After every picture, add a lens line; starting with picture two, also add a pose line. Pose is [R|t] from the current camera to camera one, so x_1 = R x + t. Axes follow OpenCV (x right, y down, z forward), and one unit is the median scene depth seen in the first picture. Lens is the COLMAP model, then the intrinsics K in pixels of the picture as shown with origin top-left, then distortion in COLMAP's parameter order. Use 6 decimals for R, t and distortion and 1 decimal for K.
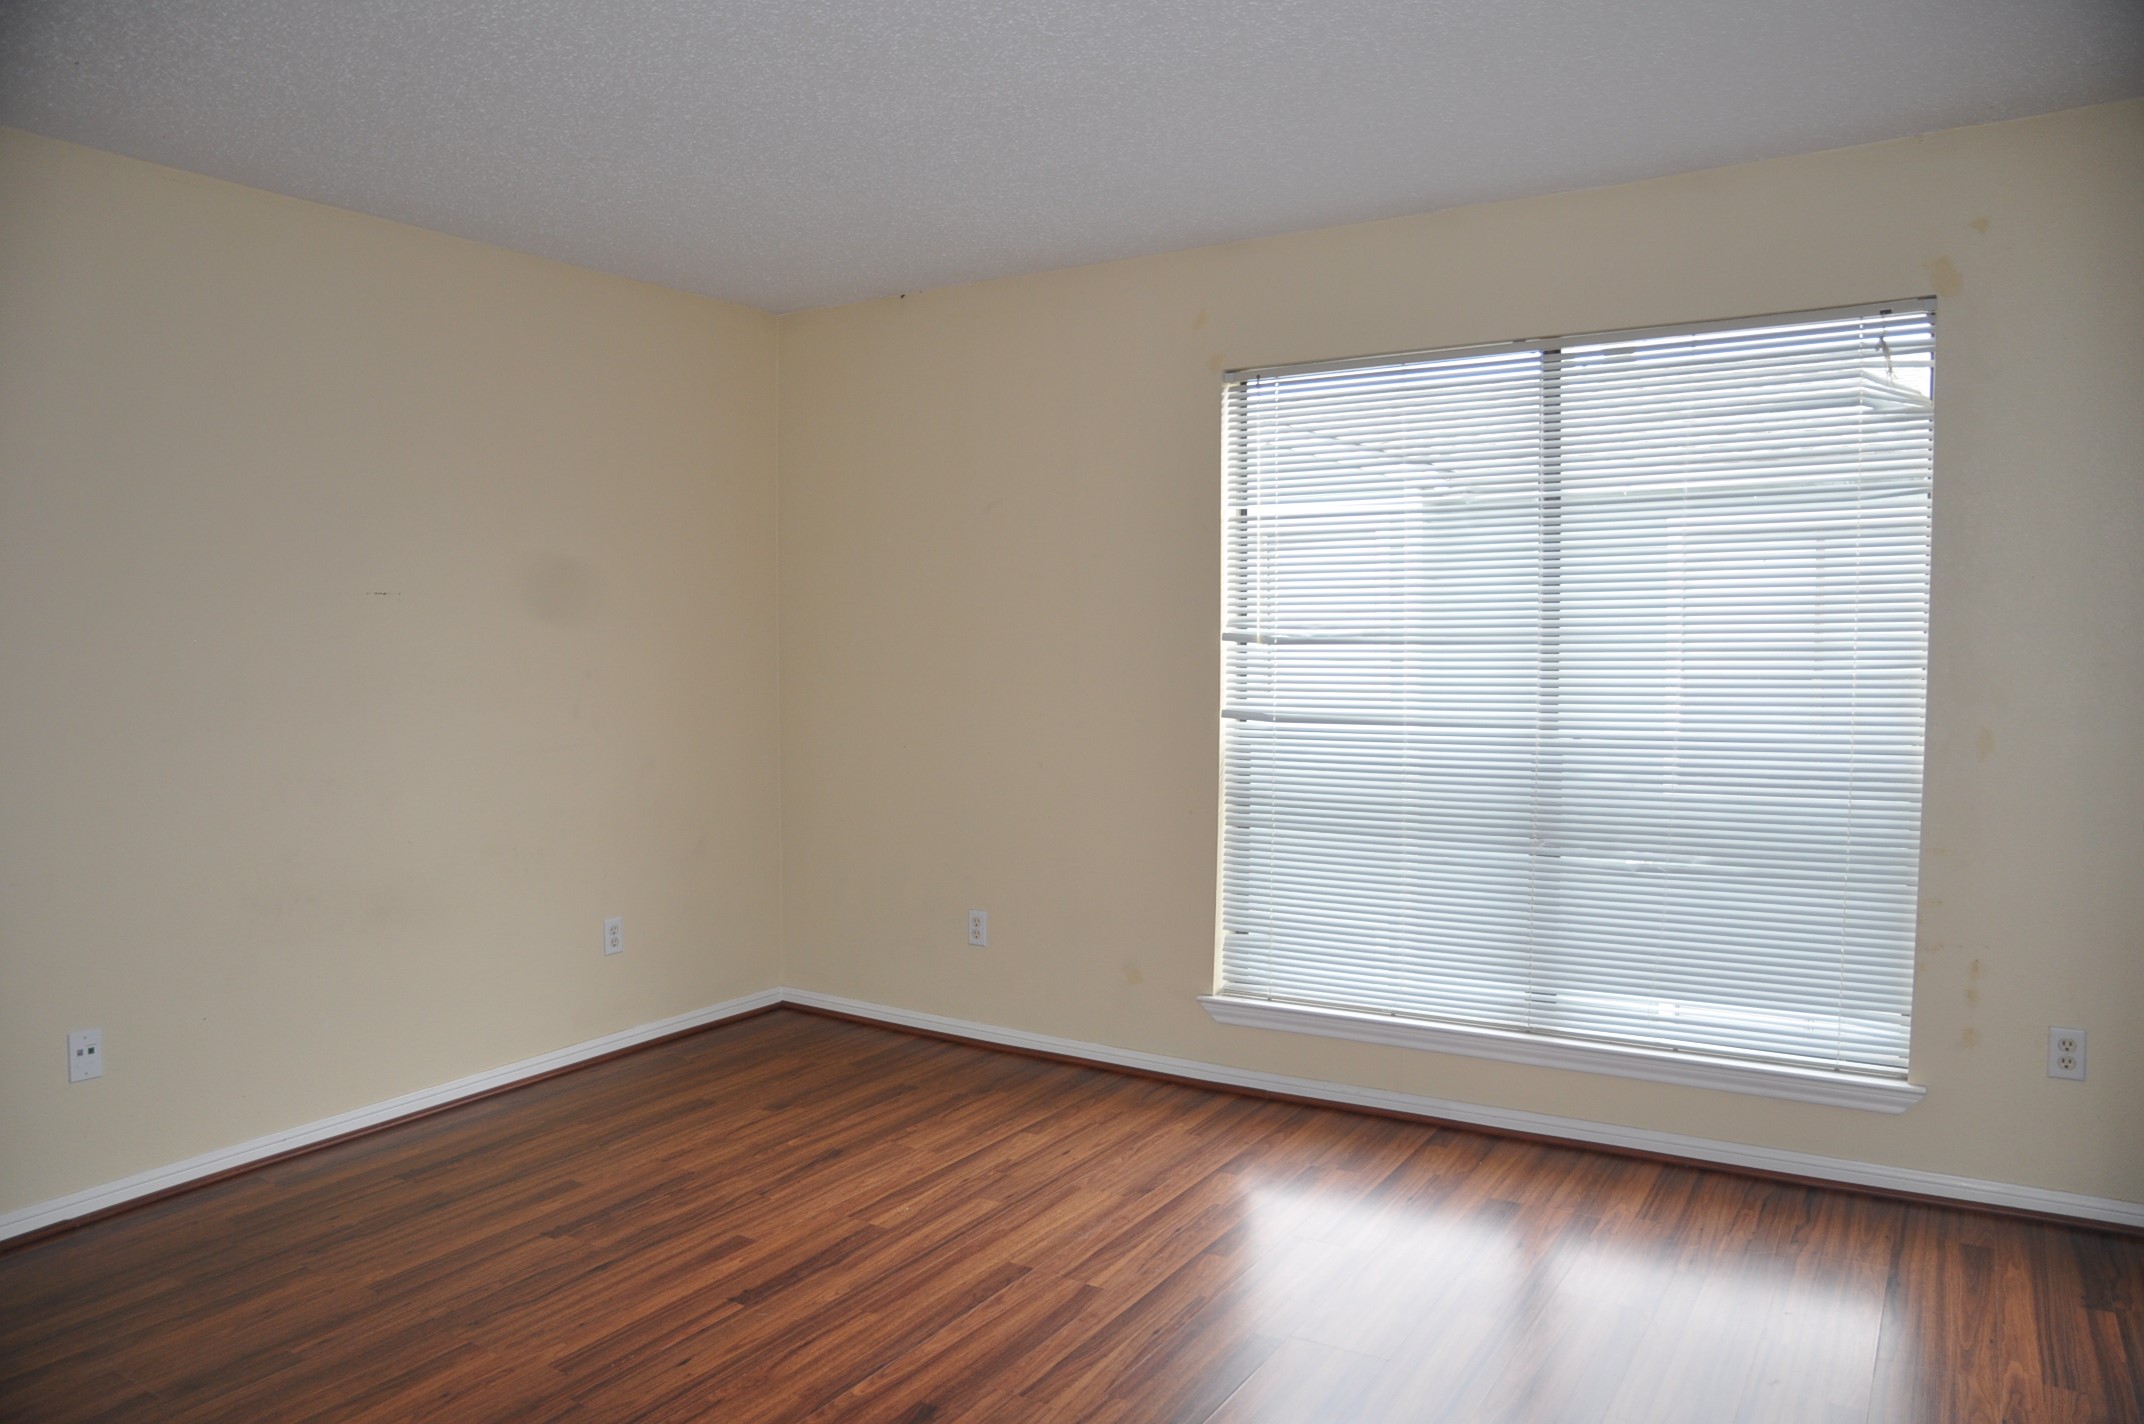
lens RADIAL K [[1454.1, 0, 1070.6], [0, 1454.1, 720.0], [0, 0, 1]] dist [-0.131533, 0.085179]
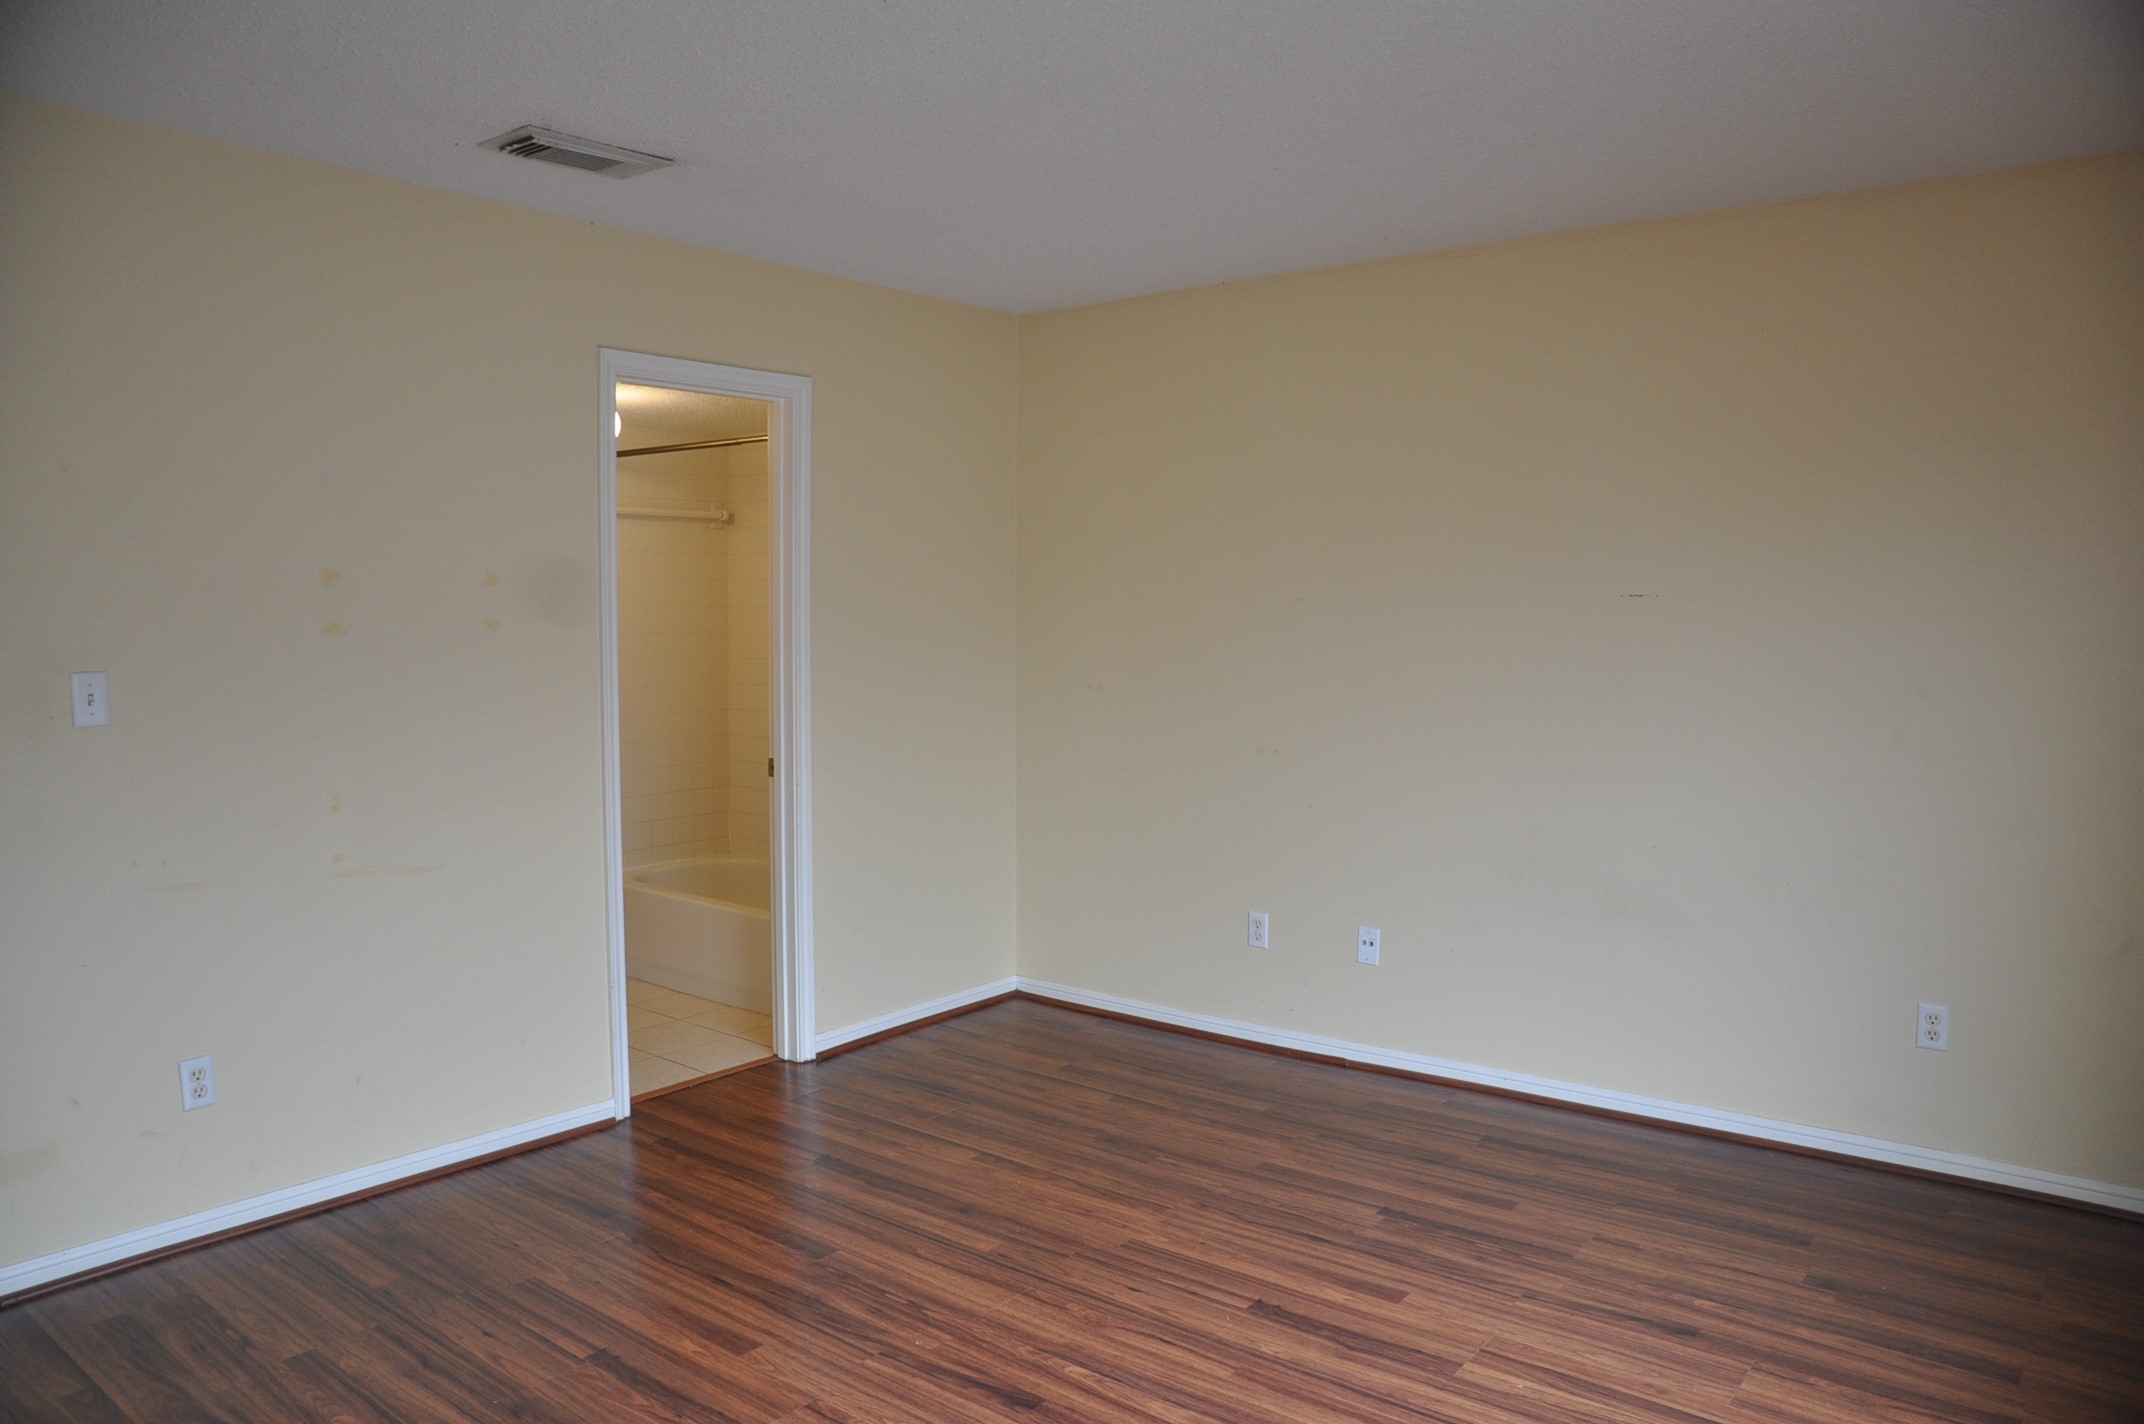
lens RADIAL K [[1456.8, 0, 1071.4], [0, 1456.8, 720.8], [0, 0, 1]] dist [-0.124272, 0.077894]
pose [[-0.103203, 0.085699, -0.990962, 0.653699], [-0.059020, 0.993998, 0.092108, -0.081599], [0.992908, 0.067992, -0.097525, 0.805901]]
